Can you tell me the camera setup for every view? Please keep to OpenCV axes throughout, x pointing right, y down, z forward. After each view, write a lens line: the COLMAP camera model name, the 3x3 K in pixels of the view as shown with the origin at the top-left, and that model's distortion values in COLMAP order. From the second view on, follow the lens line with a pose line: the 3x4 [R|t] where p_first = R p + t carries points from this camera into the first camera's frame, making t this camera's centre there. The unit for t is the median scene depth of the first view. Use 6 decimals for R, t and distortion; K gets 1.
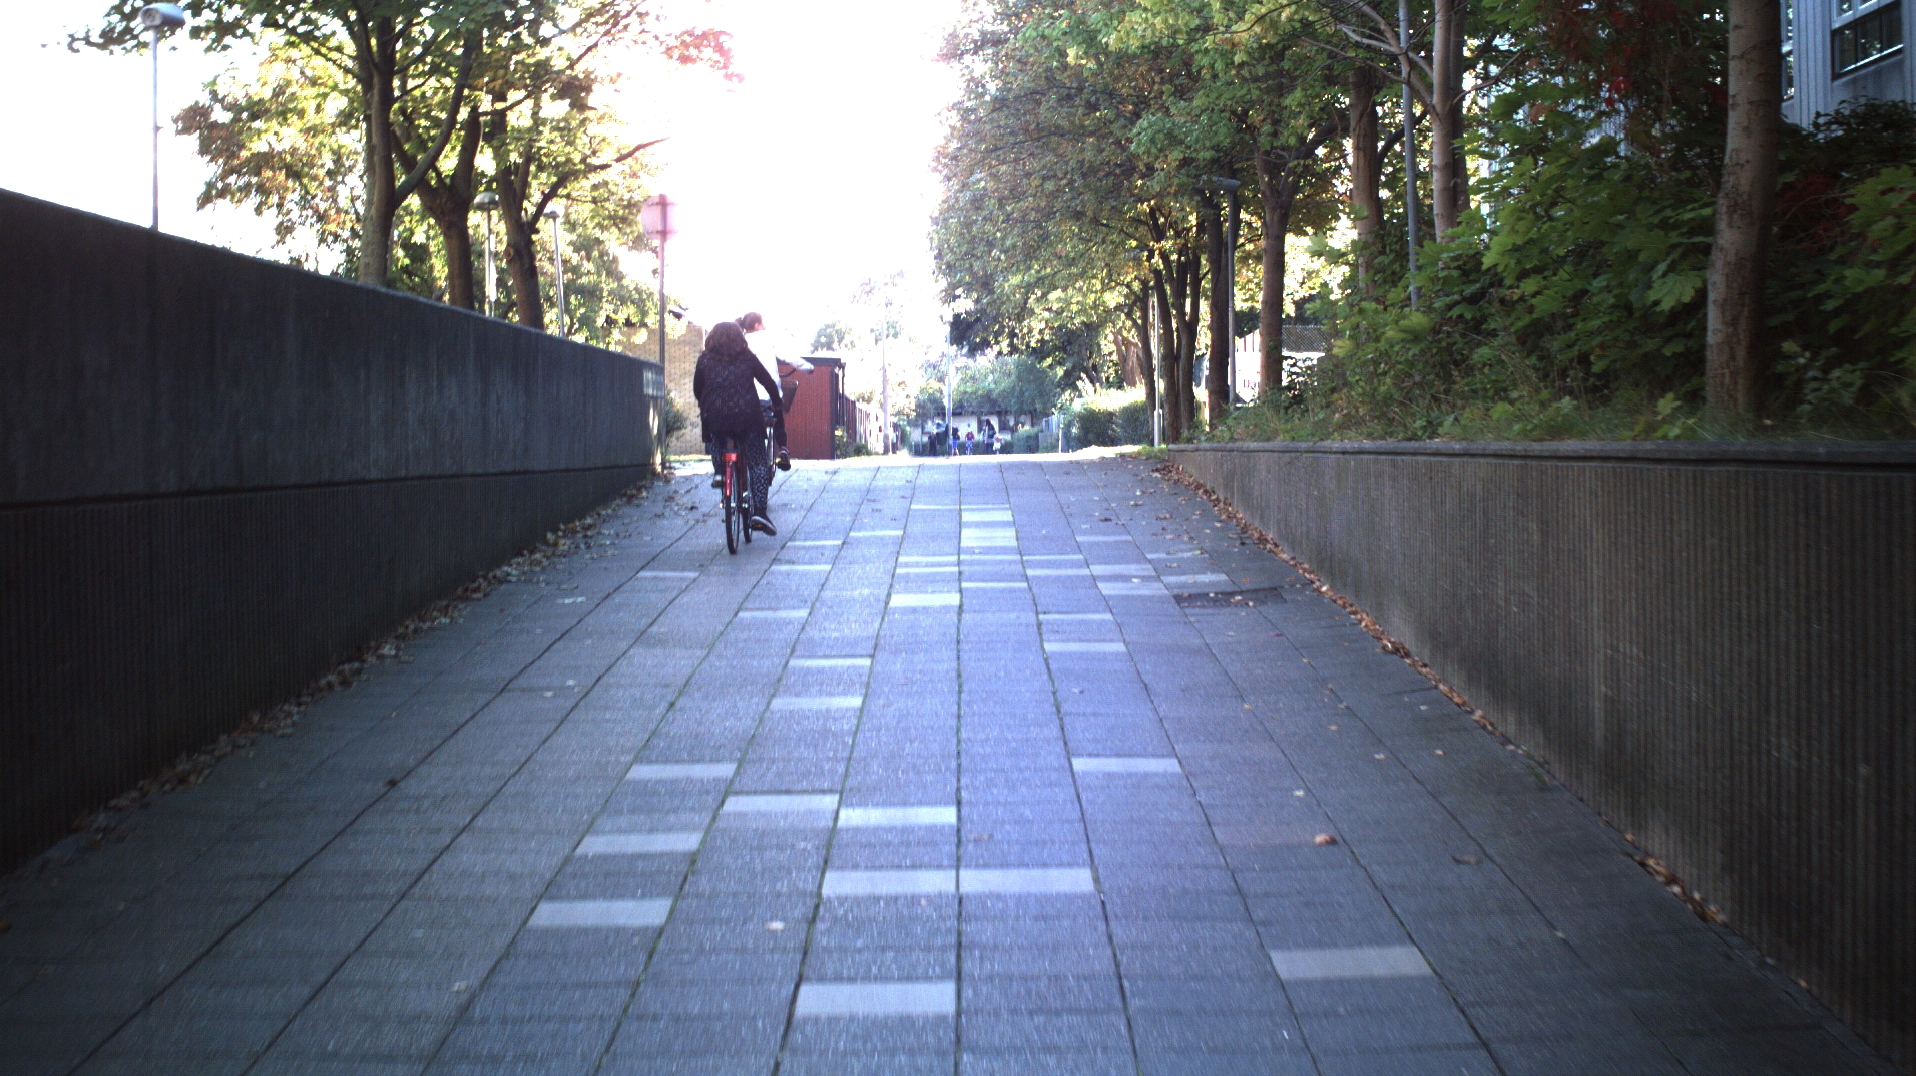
lens RADIAL K [[7348.7, 0, 957.7], [0, 7348.7, 538.8], [0, 0, 1]] dist [-0.911539, 0.000000]
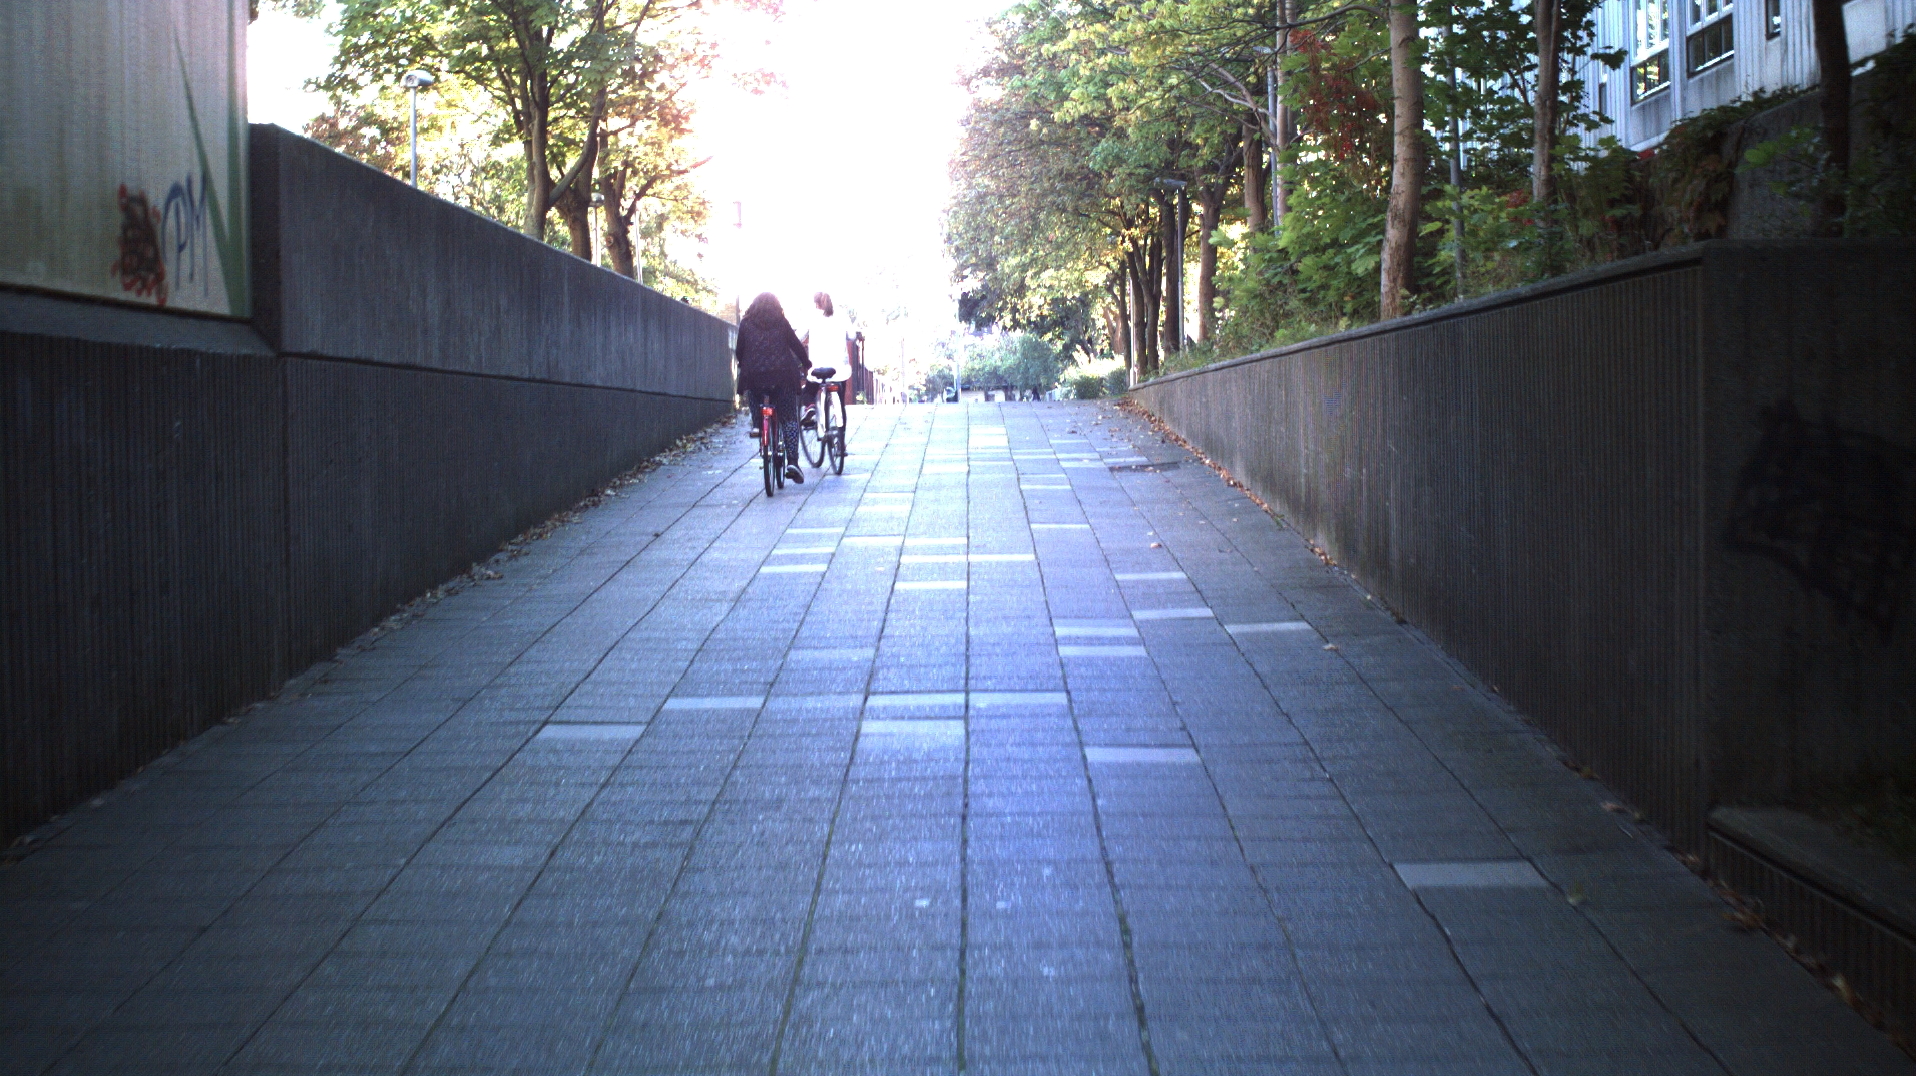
lens RADIAL K [[7348.7, 0, 953.9], [0, 7348.7, 540.5], [0, 0, 1]] dist [-0.911539, 0.000000]
pose [[0.999993, -0.003406, -0.001694, -0.000048], [0.003411, 0.999991, 0.002652, 0.009299], [0.001685, -0.002658, 0.999995, -0.257172]]
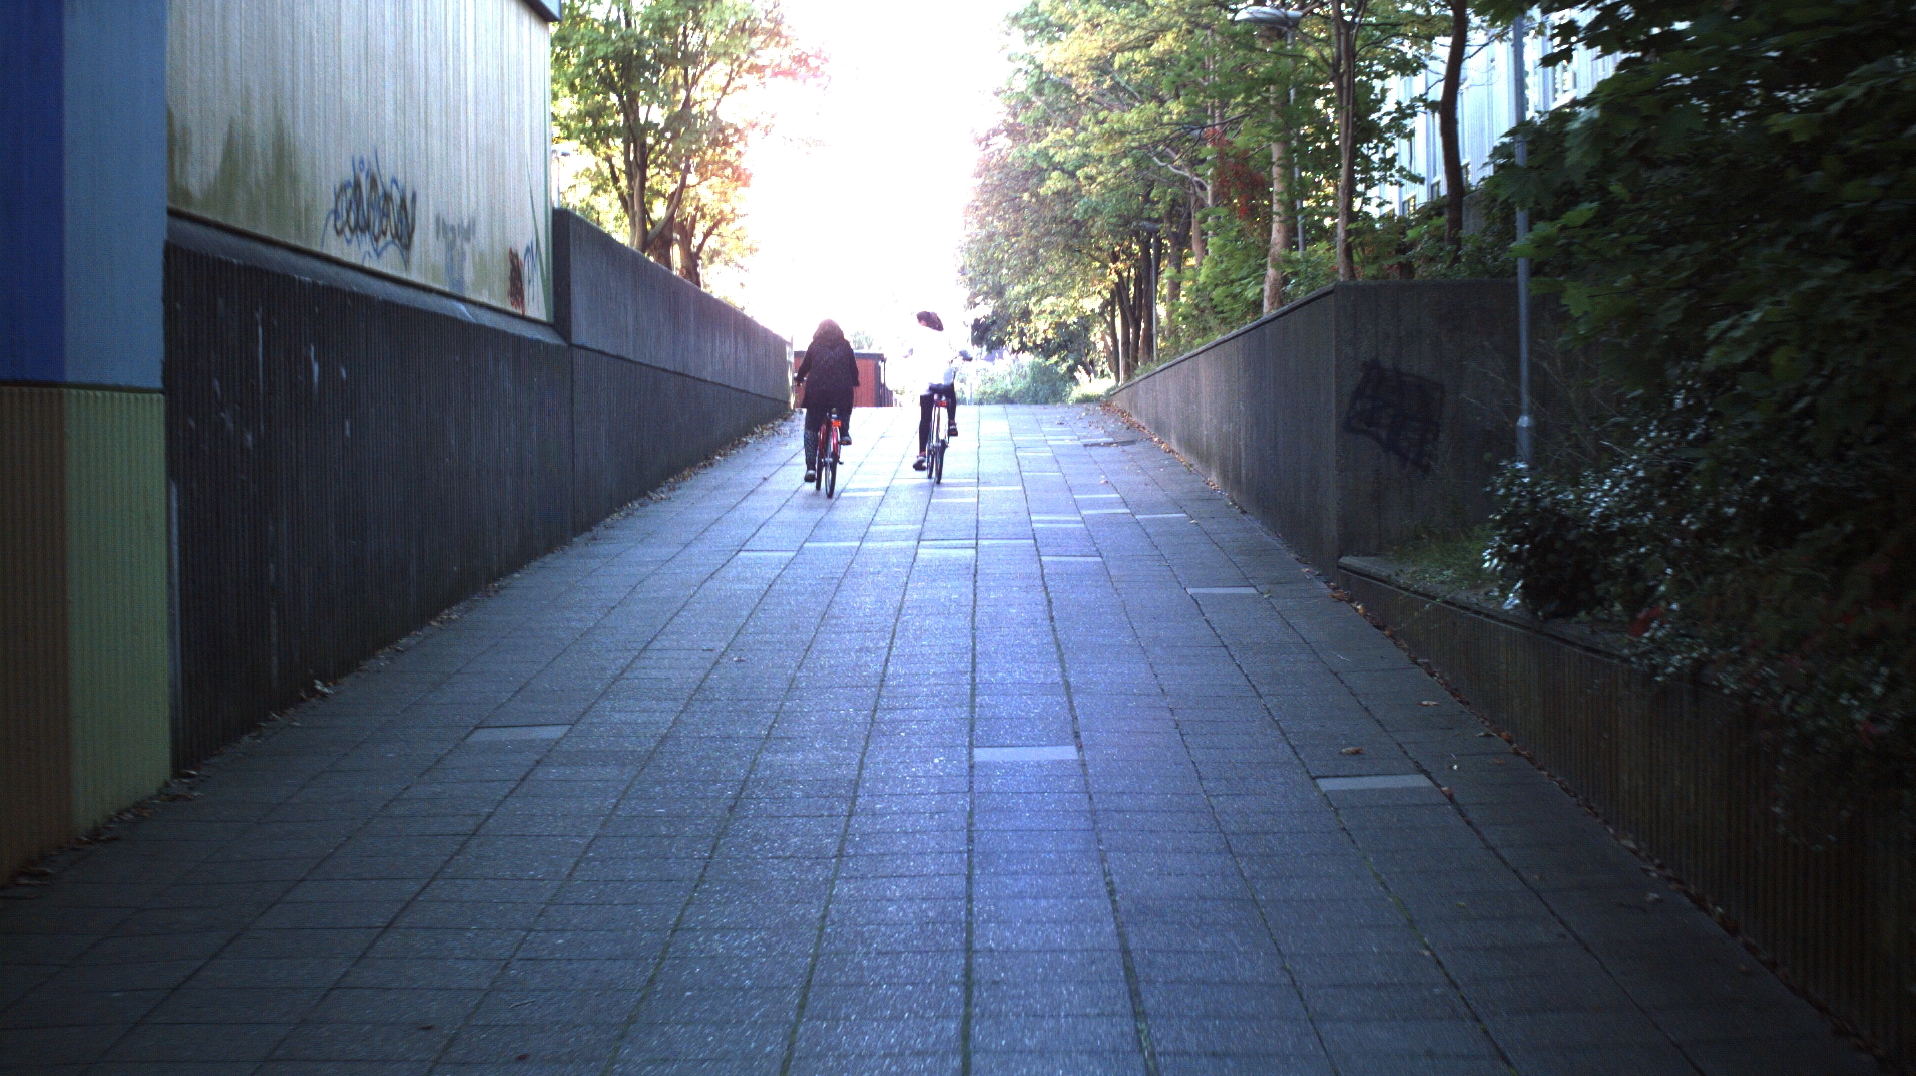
lens RADIAL K [[7348.7, 0, 960.2], [0, 7348.7, 537.3], [0, 0, 1]] dist [-0.911539, 0.000000]
pose [[0.999994, -0.002218, -0.002499, 0.000101], [0.002214, 0.999996, -0.001631, 0.018306], [0.002502, 0.001626, 0.999996, -0.516078]]
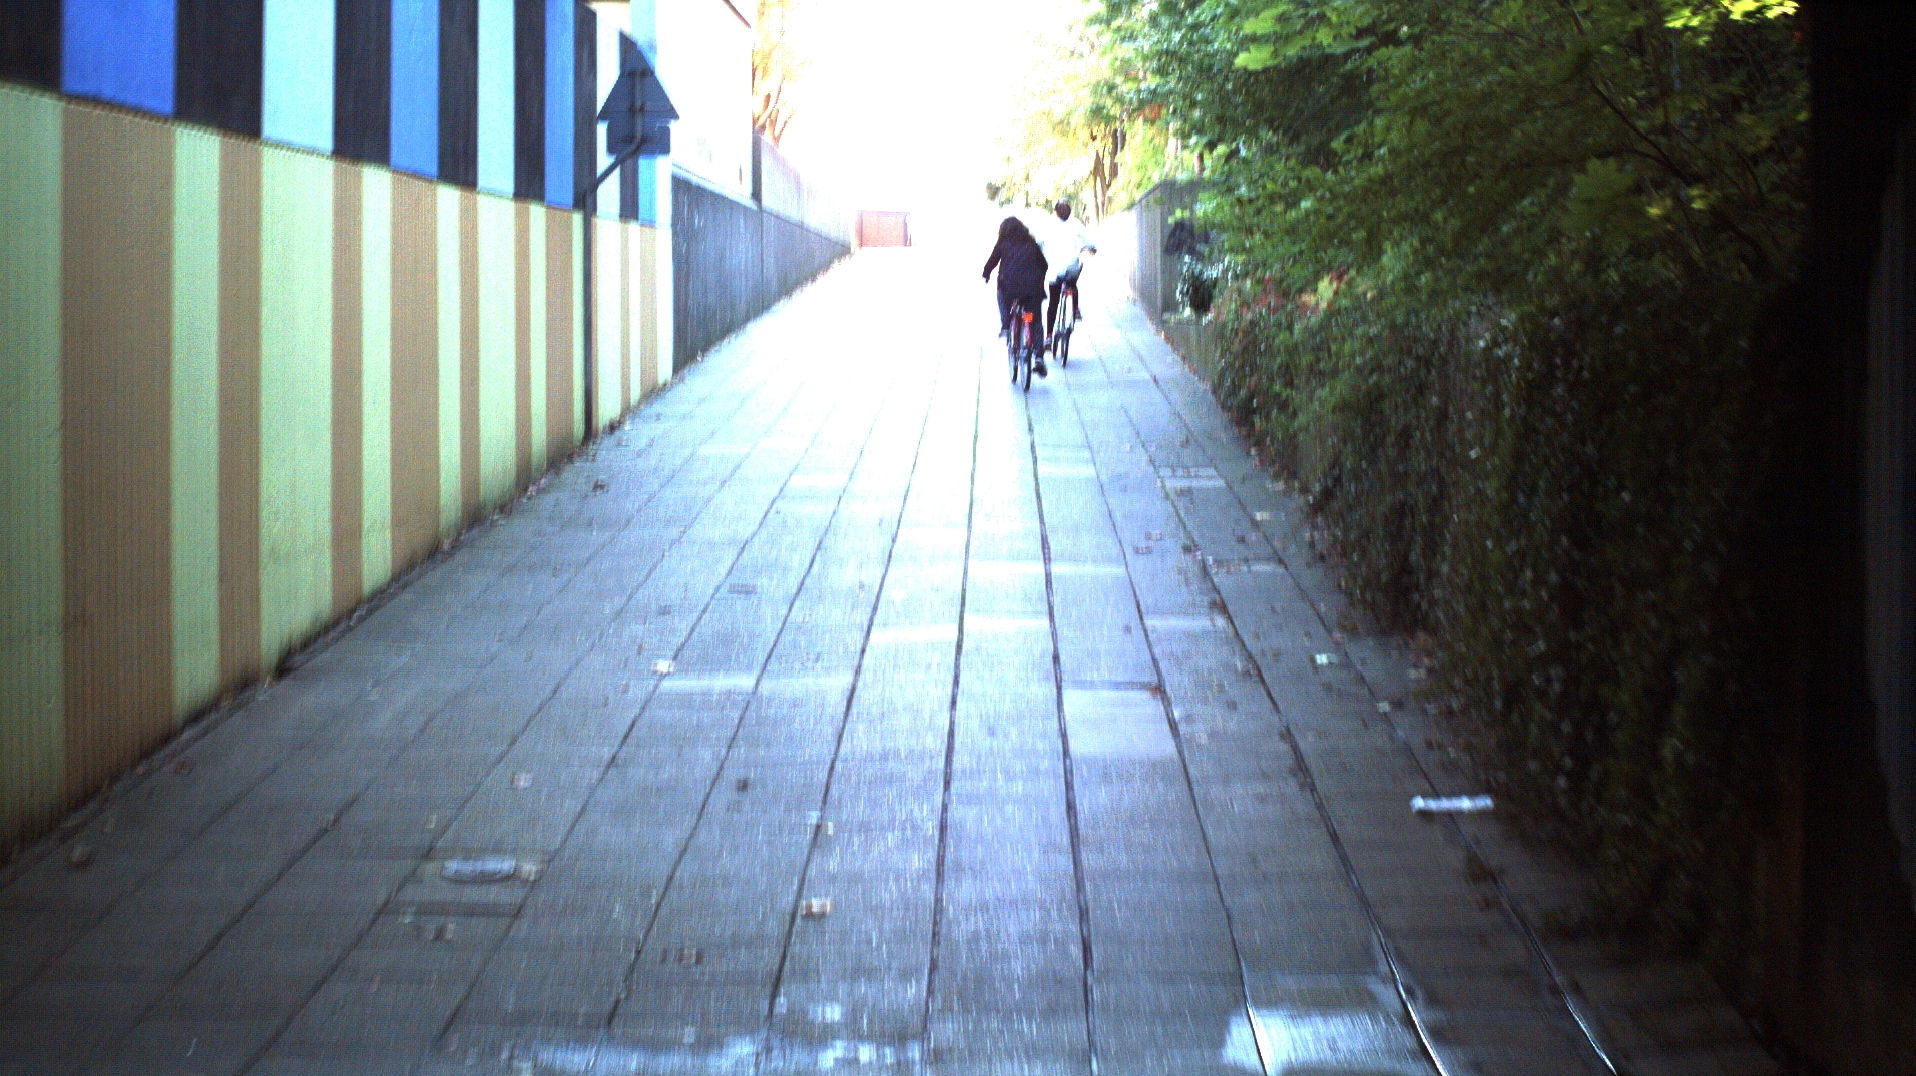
lens RADIAL K [[7348.7, 0, 958.4], [0, 7348.7, 538.1], [0, 0, 1]] dist [-0.911539, 0.000000]
pose [[0.999987, 0.003331, -0.003859, 0.000492], [-0.003260, 0.999827, 0.018289, 0.031267], [0.003919, -0.018276, 0.999825, -1.031700]]
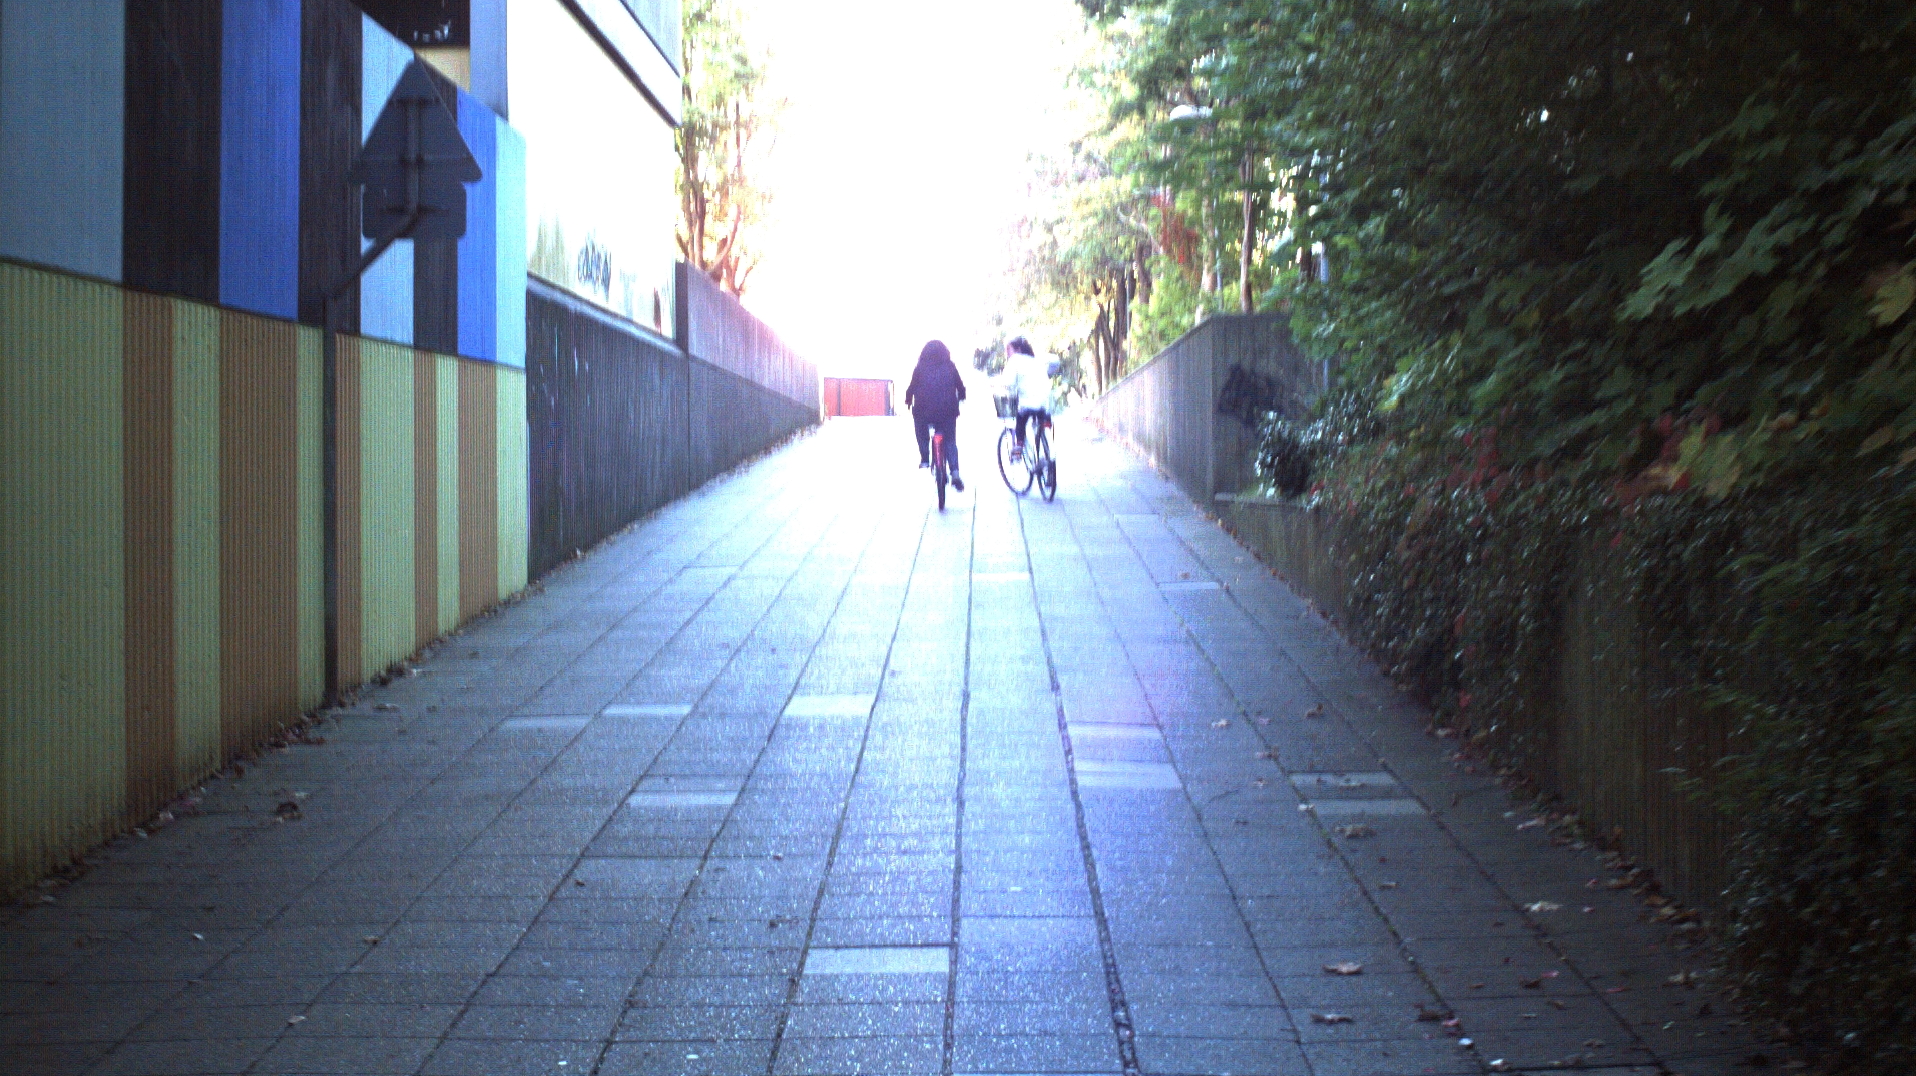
lens RADIAL K [[7348.7, 0, 958.5], [0, 7348.7, 540.1], [0, 0, 1]] dist [-0.911539, 0.000000]
pose [[0.999992, 0.003487, -0.002154, -0.000091], [-0.003498, 0.999980, -0.005252, 0.027626], [0.002136, 0.005259, 0.999984, -0.776128]]
